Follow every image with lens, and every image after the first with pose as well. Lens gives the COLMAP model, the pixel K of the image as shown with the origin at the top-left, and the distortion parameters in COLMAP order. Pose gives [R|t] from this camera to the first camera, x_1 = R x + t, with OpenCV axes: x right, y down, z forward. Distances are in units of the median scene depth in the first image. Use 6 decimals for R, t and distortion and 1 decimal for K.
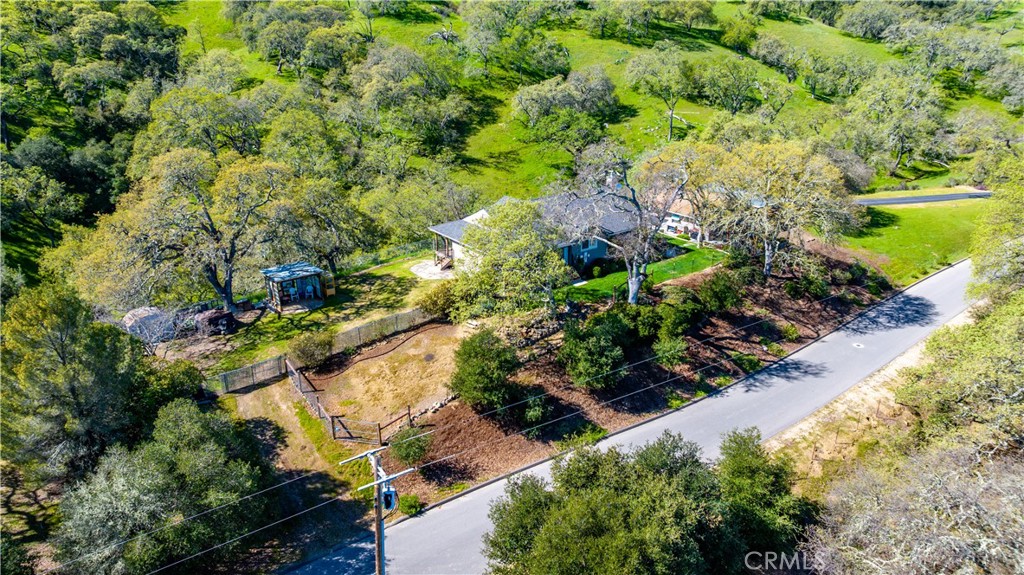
lens RADIAL K [[729.8, 0, 515.9], [0, 729.8, 290.9], [0, 0, 1]] dist [-0.008139, -0.002789]
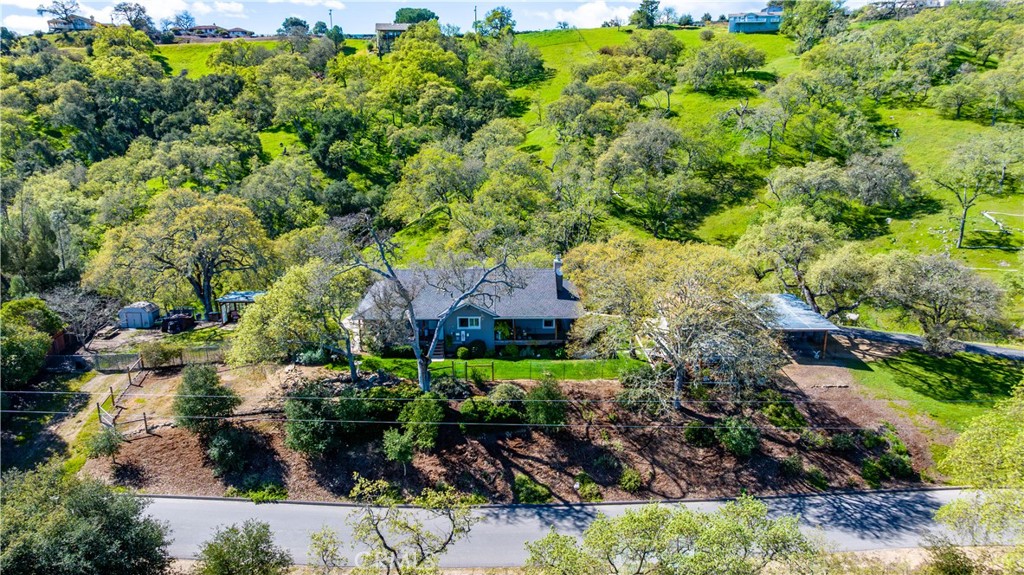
lens RADIAL K [[729.8, 0, 515.8], [0, 729.8, 283.8], [0, 0, 1]] dist [-0.008139, -0.002789]
pose [[0.799711, 0.155864, -0.579800, 0.704982], [-0.214383, 0.976183, -0.033275, -0.097391], [0.560805, 0.150909, 0.814079, 0.254140]]
